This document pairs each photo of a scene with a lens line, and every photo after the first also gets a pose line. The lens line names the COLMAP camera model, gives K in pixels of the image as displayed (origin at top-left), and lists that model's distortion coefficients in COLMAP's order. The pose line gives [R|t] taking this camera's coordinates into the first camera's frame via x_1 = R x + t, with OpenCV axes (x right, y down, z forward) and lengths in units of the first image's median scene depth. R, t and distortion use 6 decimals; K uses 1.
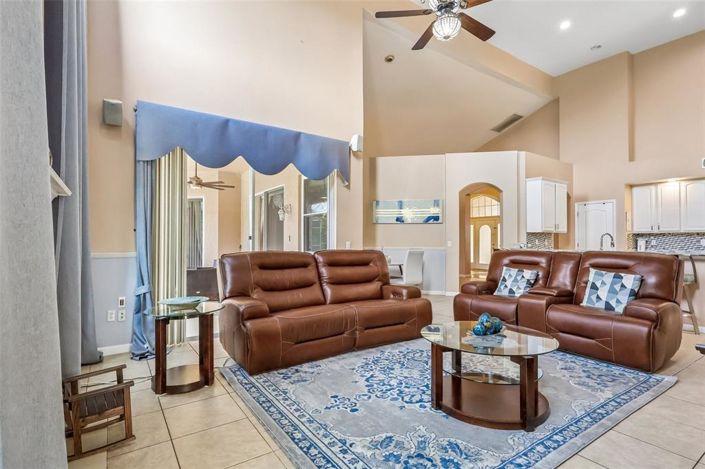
lens RADIAL K [[351.5, 0, 352.5], [0, 351.5, 238.1], [0, 0, 1]] dist [0.004660, 0.001039]
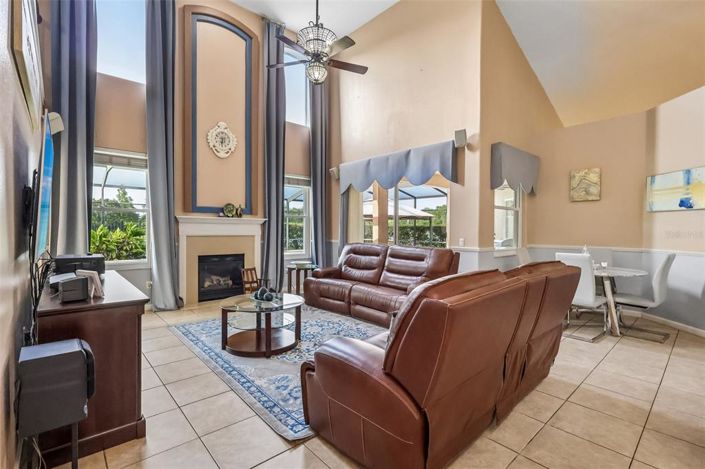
lens RADIAL K [[331.7, 0, 353.0], [0, 331.7, 231.8], [0, 0, 1]] dist [0.001174, 0.000161]
pose [[0.122321, 0.004785, -0.992479, 1.656938], [0.000055, 0.999988, 0.004828, -0.024578], [0.992491, -0.000645, 0.122319, 1.085993]]
